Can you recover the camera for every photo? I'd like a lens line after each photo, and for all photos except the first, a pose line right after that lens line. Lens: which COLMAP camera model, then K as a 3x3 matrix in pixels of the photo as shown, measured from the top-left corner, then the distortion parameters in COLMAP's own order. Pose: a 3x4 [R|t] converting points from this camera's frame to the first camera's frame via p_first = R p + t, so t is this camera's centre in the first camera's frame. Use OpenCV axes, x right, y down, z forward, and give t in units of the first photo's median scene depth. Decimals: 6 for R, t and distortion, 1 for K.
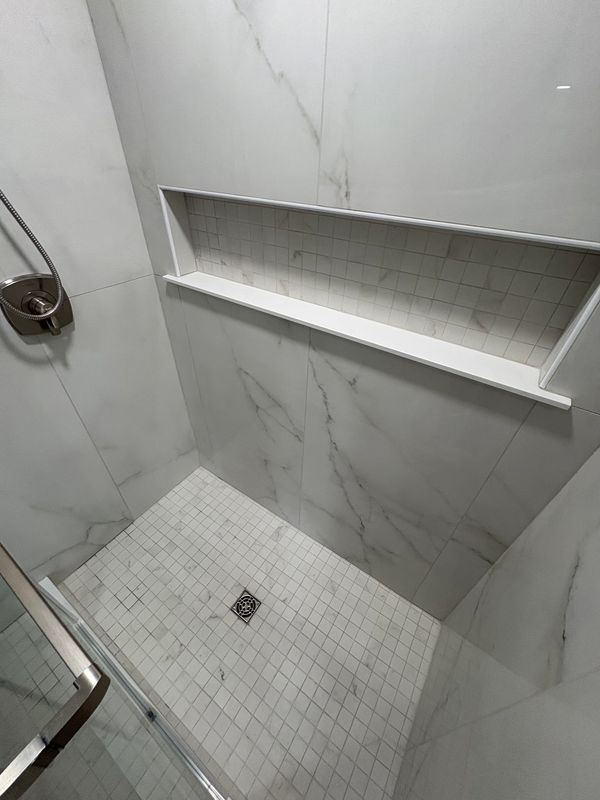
lens RADIAL K [[317.6, 0, 300.0], [0, 317.6, 400.0], [0, 0, 1]] dist [0.001971, 0.000368]
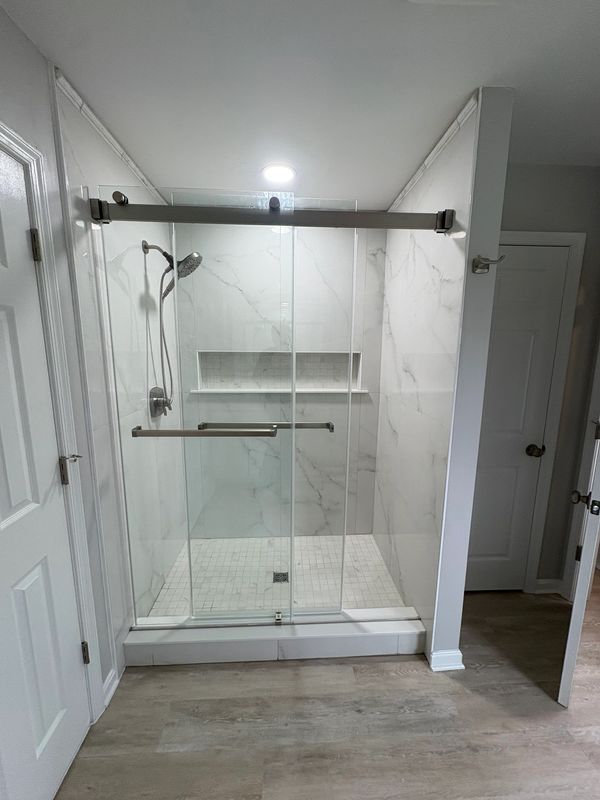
lens RADIAL K [[317.6, 0, 300.0], [0, 317.6, 400.0], [0, 0, 1]] dist [0.001971, 0.000368]
pose [[0.799670, -0.124304, 0.587432, -0.947166], [0.385867, 0.855958, -0.344154, 0.520689], [-0.460038, 0.501880, 0.732449, -0.614449]]
